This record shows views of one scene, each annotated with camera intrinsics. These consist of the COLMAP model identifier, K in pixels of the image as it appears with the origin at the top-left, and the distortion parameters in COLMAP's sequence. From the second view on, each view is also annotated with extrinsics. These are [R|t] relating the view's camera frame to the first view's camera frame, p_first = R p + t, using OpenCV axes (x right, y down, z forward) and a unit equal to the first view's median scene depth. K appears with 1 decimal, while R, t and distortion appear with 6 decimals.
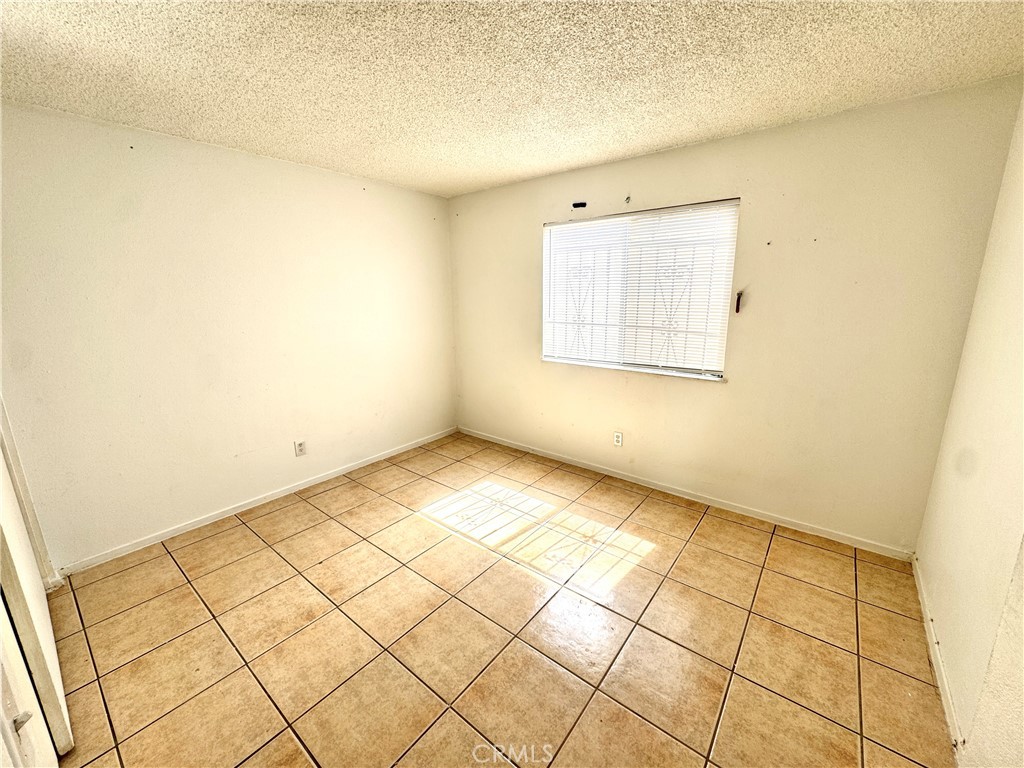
lens RADIAL K [[410.9, 0, 512.7], [0, 410.9, 383.8], [0, 0, 1]] dist [-0.001505, -0.000454]
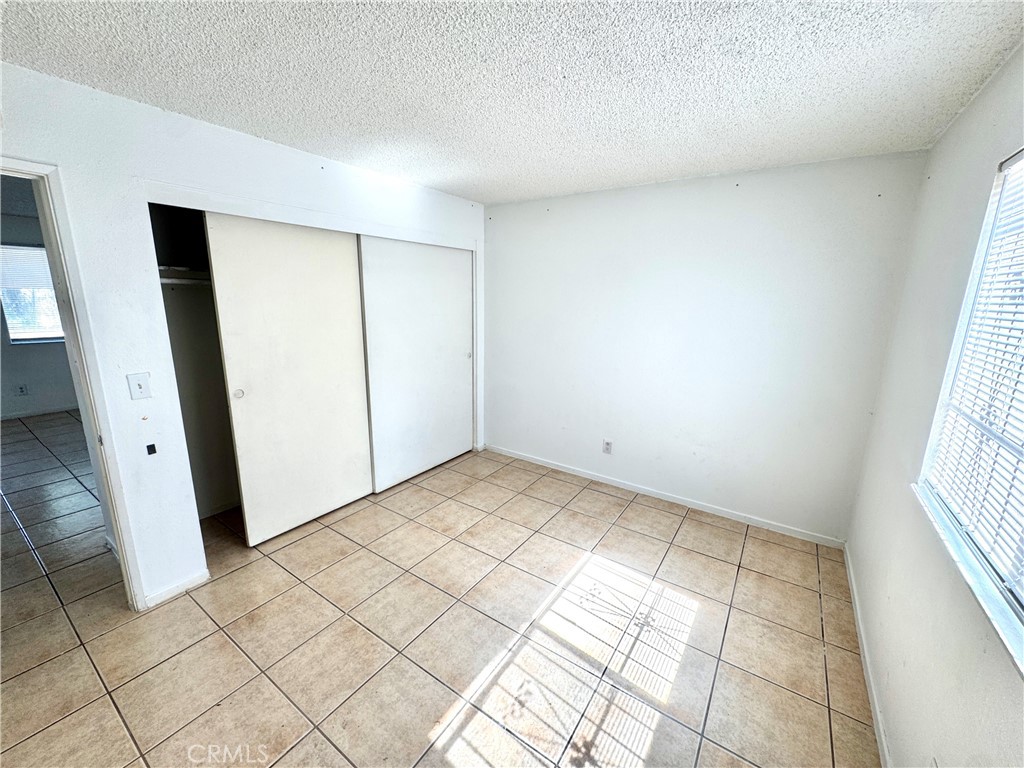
lens RADIAL K [[410.9, 0, 512.7], [0, 410.9, 383.8], [0, 0, 1]] dist [-0.001505, -0.000454]
pose [[0.072653, 0.226003, -0.971414, 0.535042], [-0.239798, 0.949375, 0.202941, -0.179294], [0.968100, 0.218199, 0.123170, 0.619656]]
